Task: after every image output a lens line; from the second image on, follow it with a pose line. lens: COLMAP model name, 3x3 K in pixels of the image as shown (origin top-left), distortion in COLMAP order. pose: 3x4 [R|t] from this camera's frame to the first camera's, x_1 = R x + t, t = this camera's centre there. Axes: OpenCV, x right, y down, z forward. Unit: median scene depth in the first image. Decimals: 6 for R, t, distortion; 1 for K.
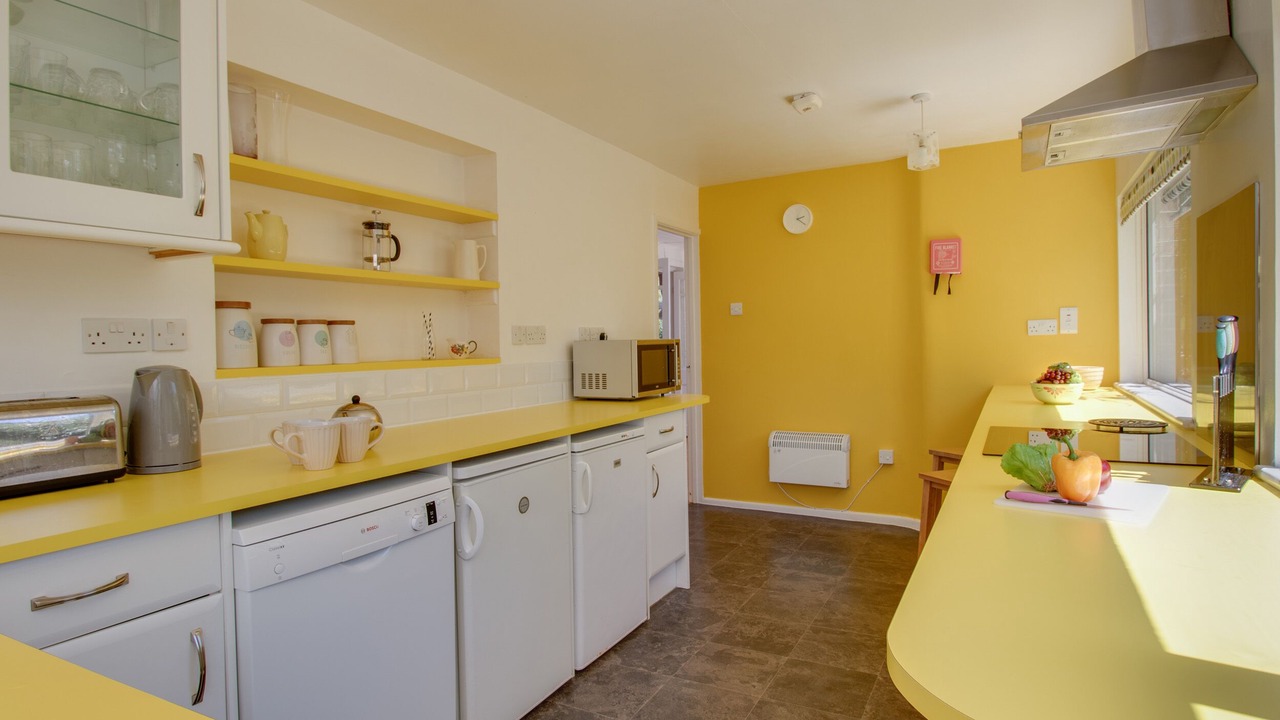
lens RADIAL K [[647.9, 0, 636.1], [0, 647.9, 354.2], [0, 0, 1]] dist [-0.002253, -0.000490]
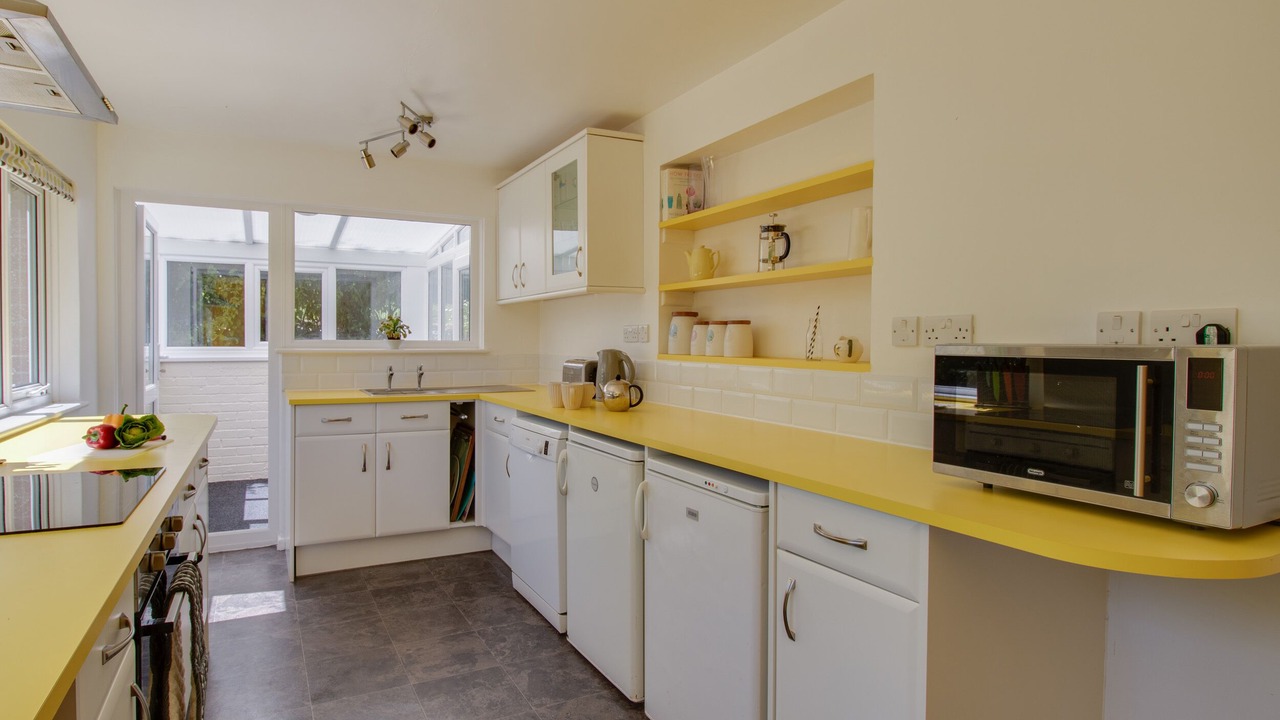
lens RADIAL K [[712.4, 0, 631.3], [0, 712.4, 353.7], [0, 0, 1]] dist [-0.002395, 0.000084]
pose [[-0.536807, 0.027292, -0.843264, 0.968290], [-0.016557, 0.998943, 0.042871, -0.053598], [0.843543, 0.036976, -0.535787, 1.868365]]
